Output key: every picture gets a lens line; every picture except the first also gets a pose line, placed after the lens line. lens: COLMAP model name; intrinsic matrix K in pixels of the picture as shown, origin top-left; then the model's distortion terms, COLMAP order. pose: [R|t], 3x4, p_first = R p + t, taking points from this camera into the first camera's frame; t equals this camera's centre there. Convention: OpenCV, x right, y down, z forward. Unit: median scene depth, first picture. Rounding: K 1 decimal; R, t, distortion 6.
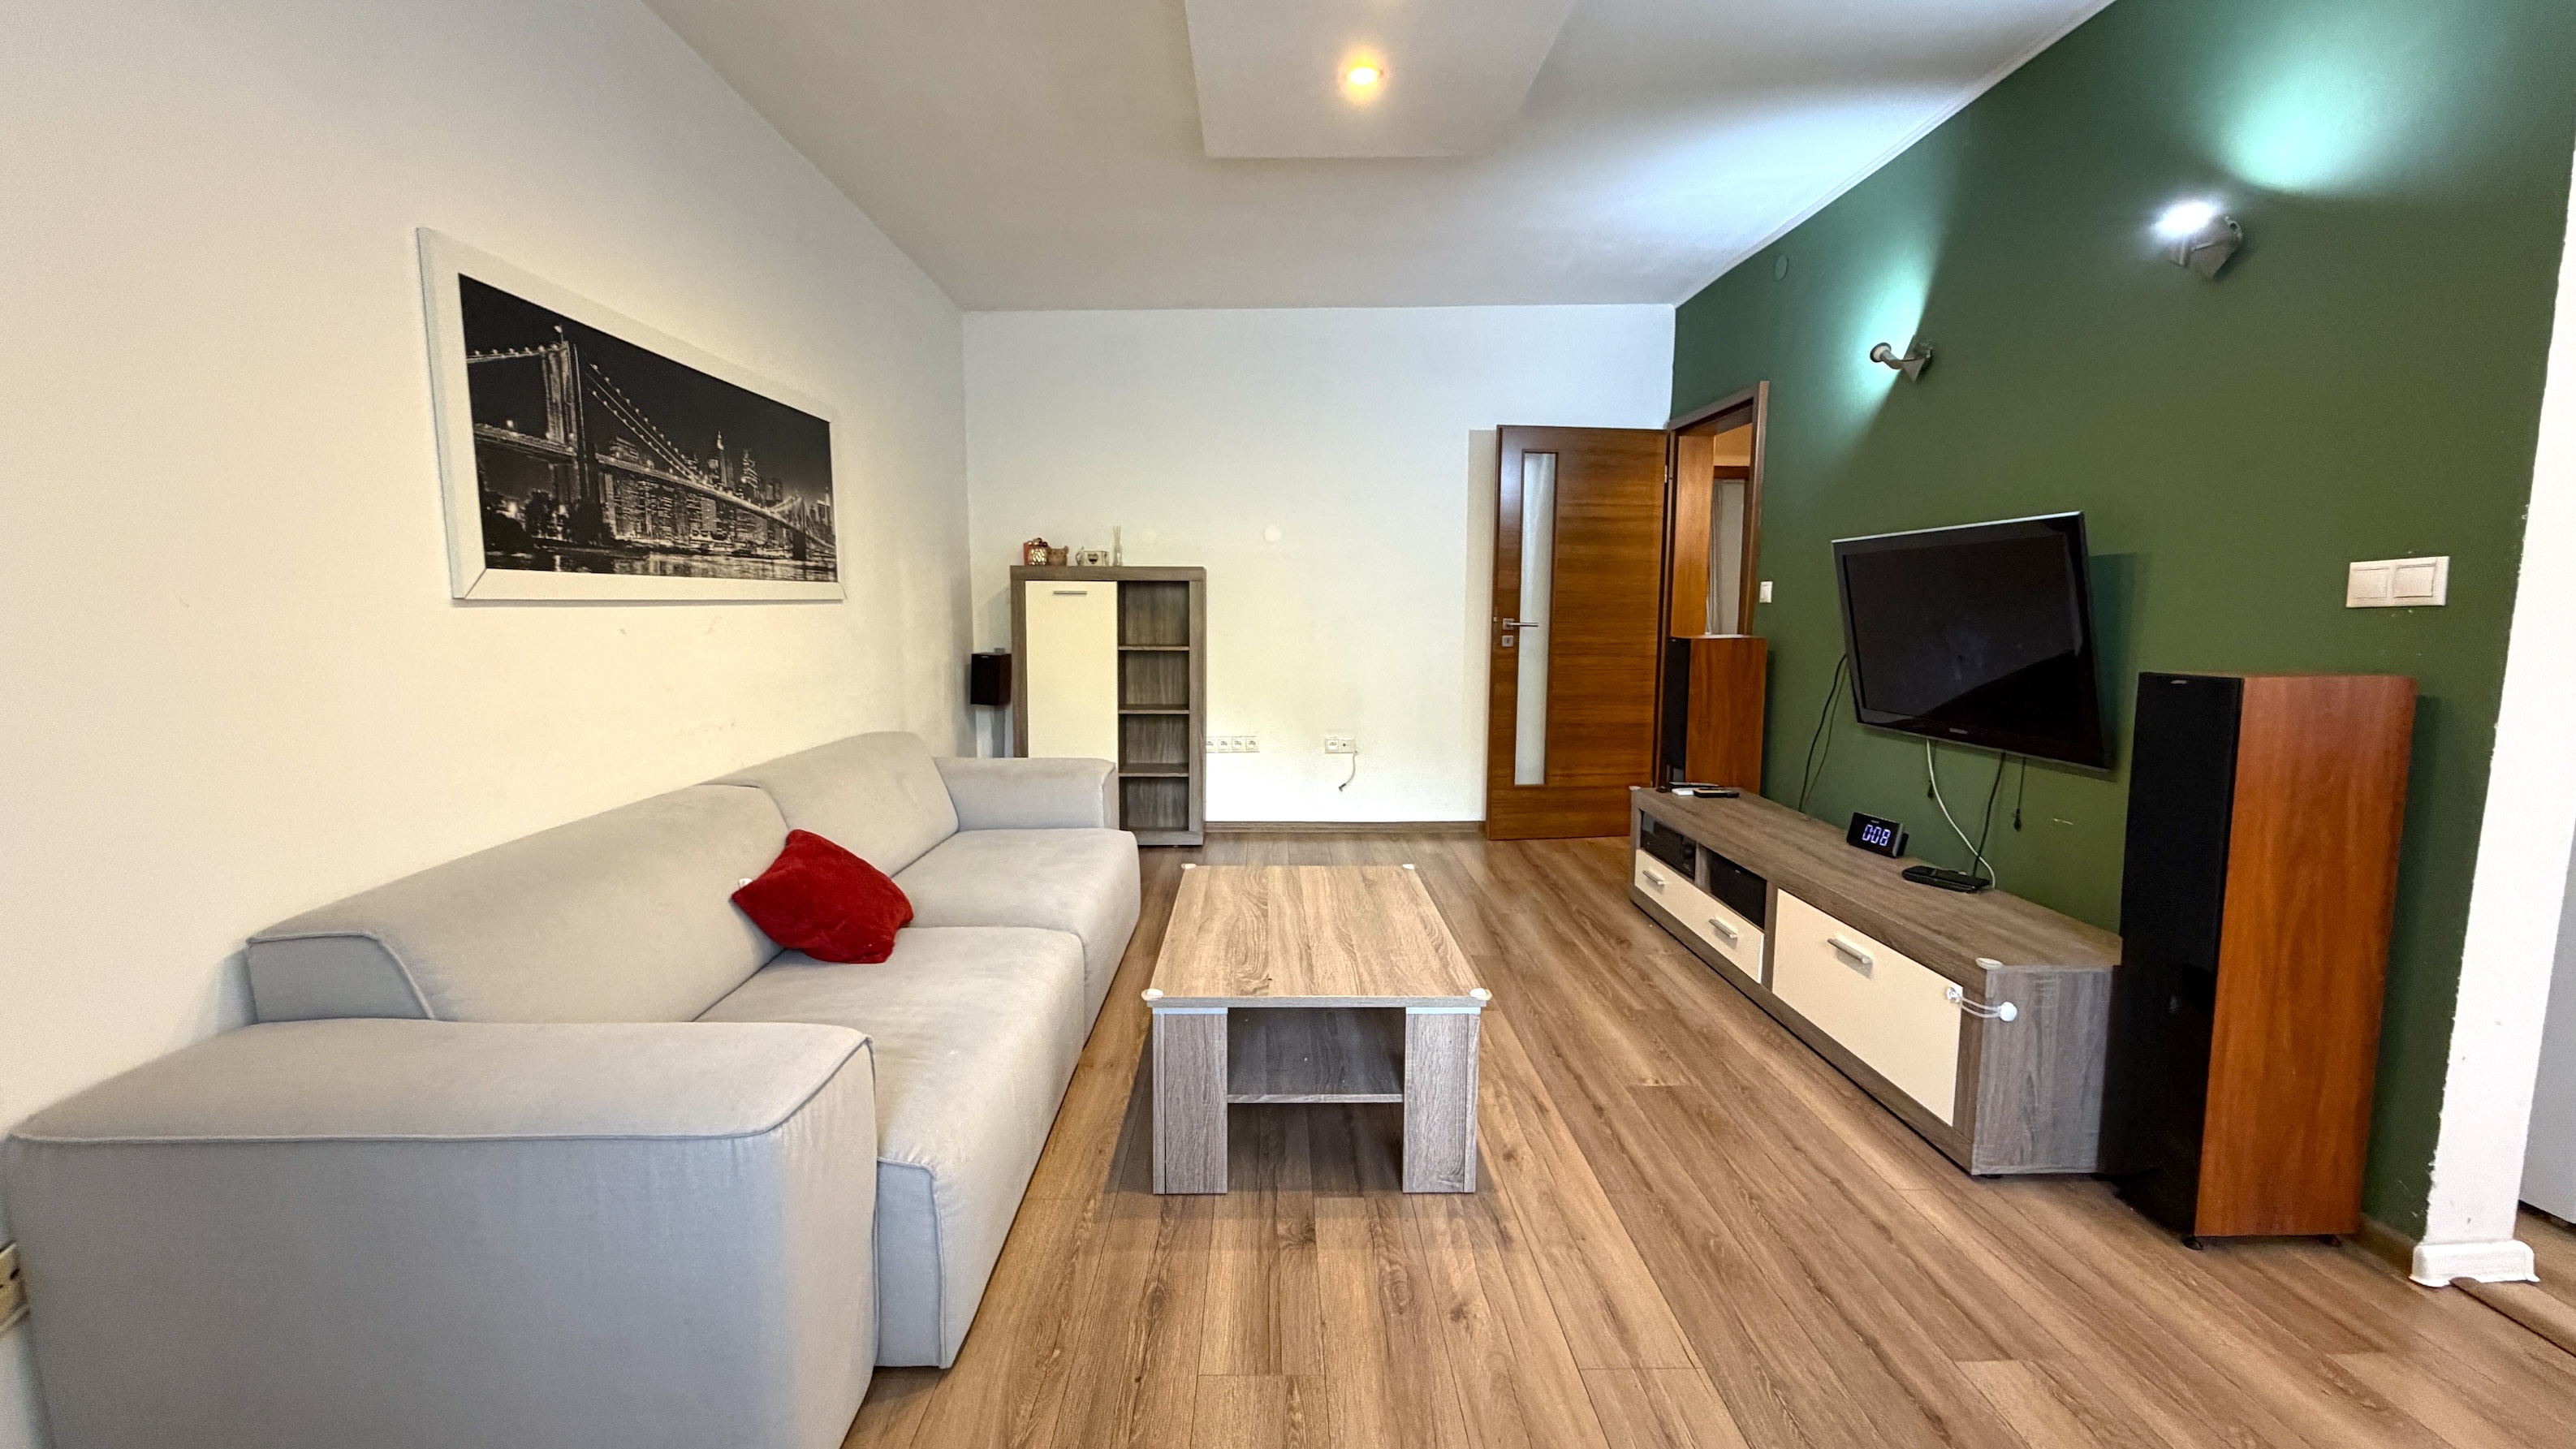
lens RADIAL K [[1021.5, 0, 1281.2], [0, 1021.5, 718.4], [0, 0, 1]] dist [0.000226, -0.000138]
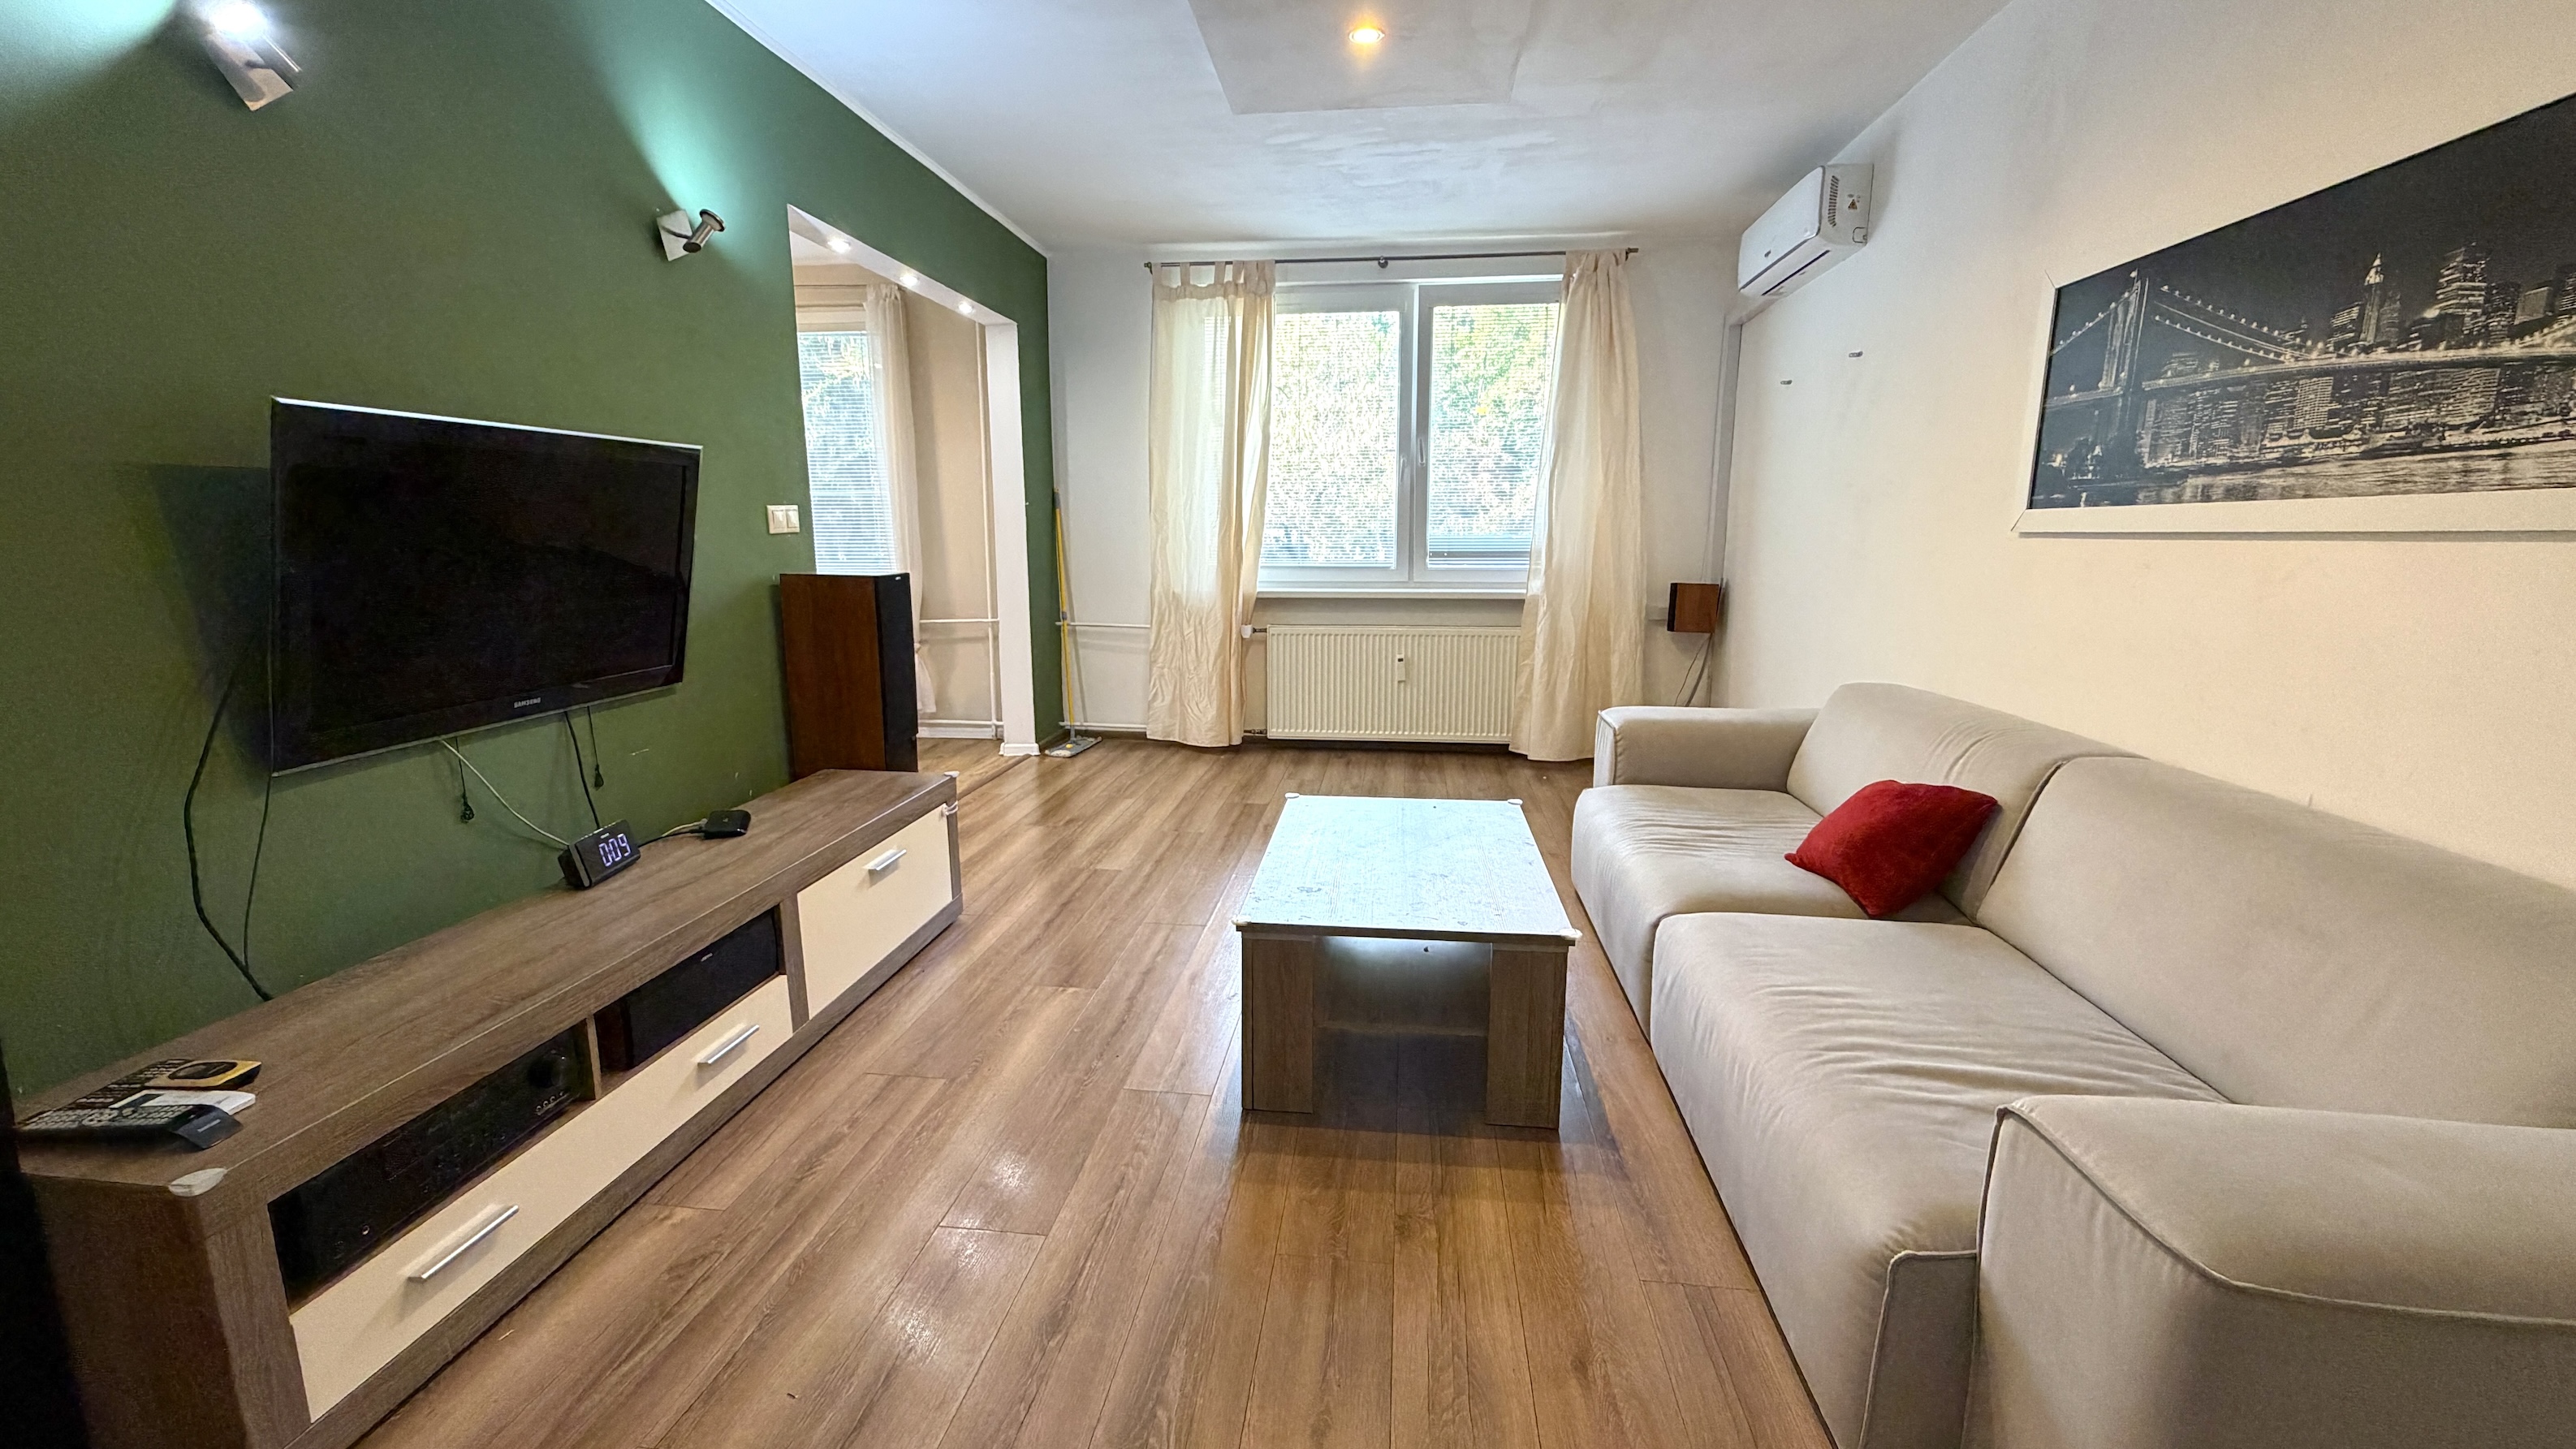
lens RADIAL K [[1021.5, 0, 1281.2], [0, 1021.5, 718.4], [0, 0, 1]] dist [0.000226, -0.000138]
pose [[-0.991147, -0.026509, 0.130096, 0.016273], [0.012295, 0.957328, 0.288743, -0.227437], [-0.132199, 0.287786, -0.948527, 1.994121]]
